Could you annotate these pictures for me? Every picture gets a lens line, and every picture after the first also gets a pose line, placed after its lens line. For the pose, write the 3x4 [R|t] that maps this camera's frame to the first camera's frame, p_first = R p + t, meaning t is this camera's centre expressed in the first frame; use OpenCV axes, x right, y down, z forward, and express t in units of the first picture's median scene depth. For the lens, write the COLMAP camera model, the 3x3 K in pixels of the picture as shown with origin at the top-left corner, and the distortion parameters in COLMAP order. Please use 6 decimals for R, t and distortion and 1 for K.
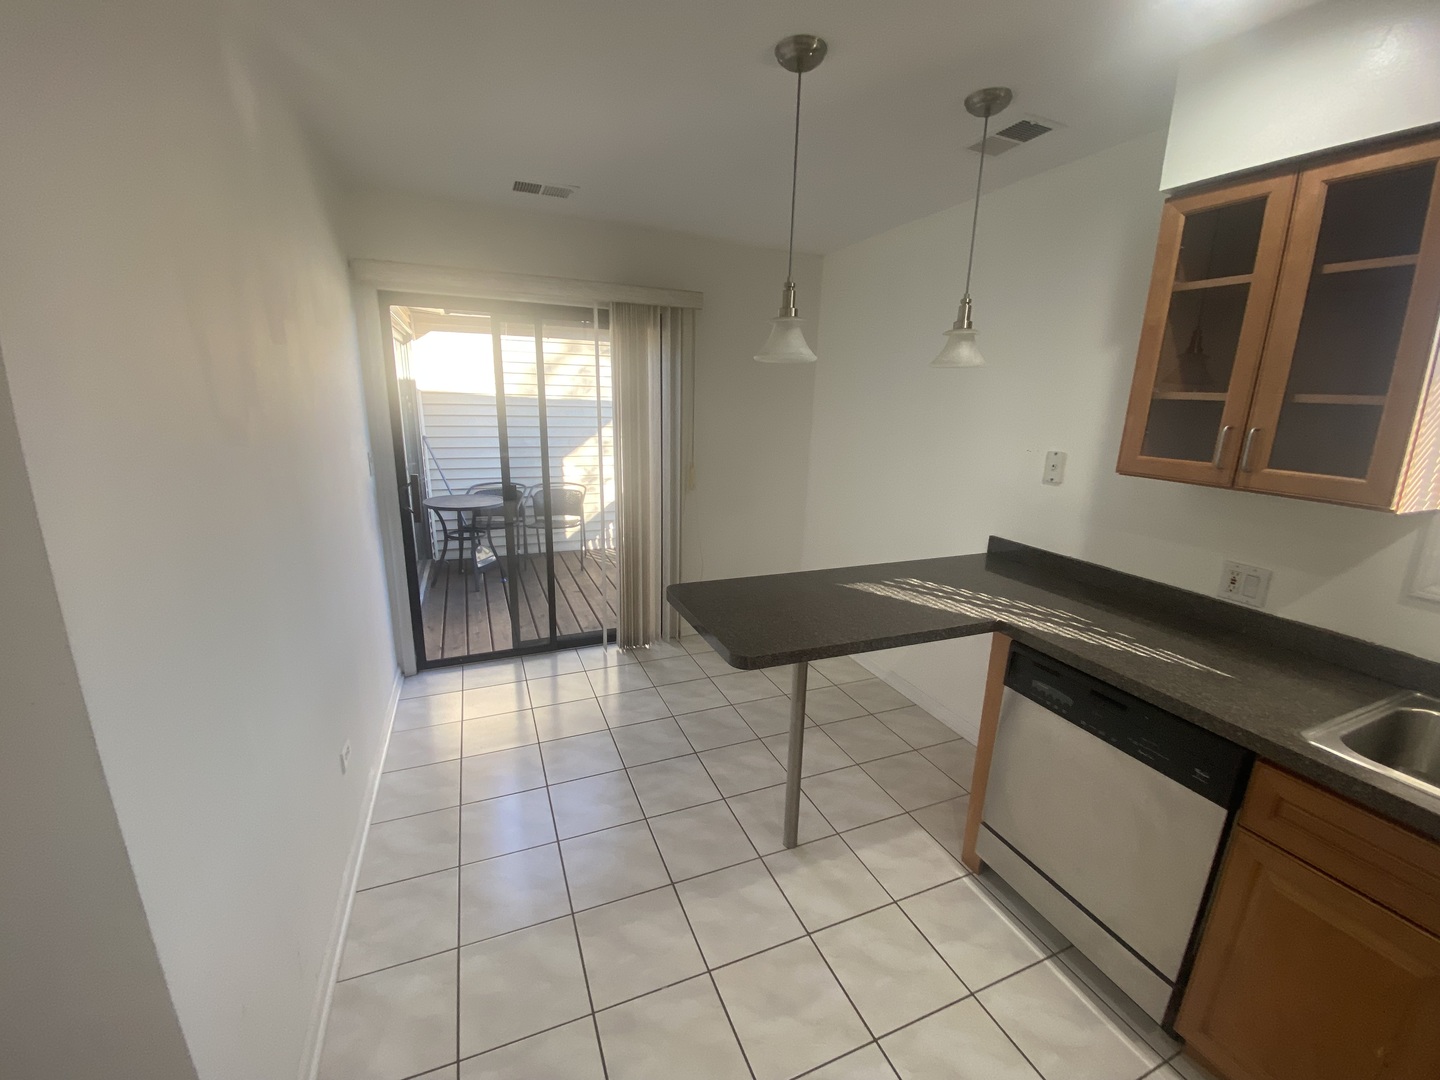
lens RADIAL K [[593.3, 0, 722.2], [0, 593.3, 536.7], [0, 0, 1]] dist [-0.022840, -0.000616]
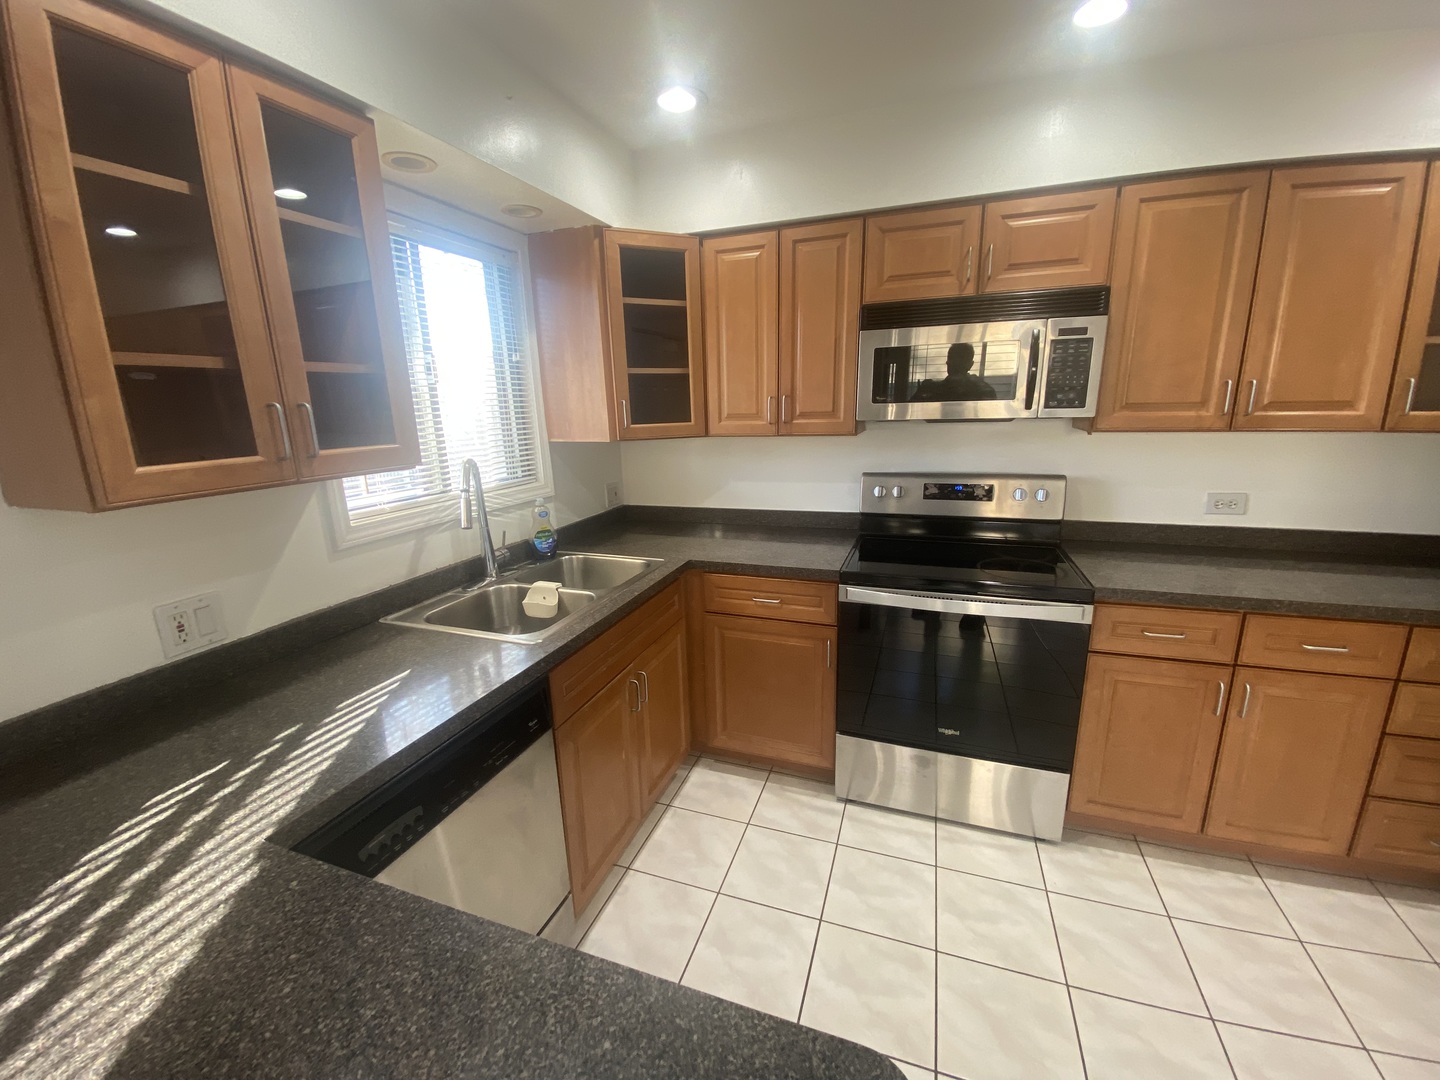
lens RADIAL K [[593.3, 0, 727.8], [0, 593.3, 537.9], [0, 0, 1]] dist [-0.022840, -0.000616]
pose [[-0.737275, -0.161831, 0.655924, -0.058776], [0.165296, 0.898168, 0.407395, -0.197001], [-0.655060, 0.408784, -0.635447, 0.953091]]
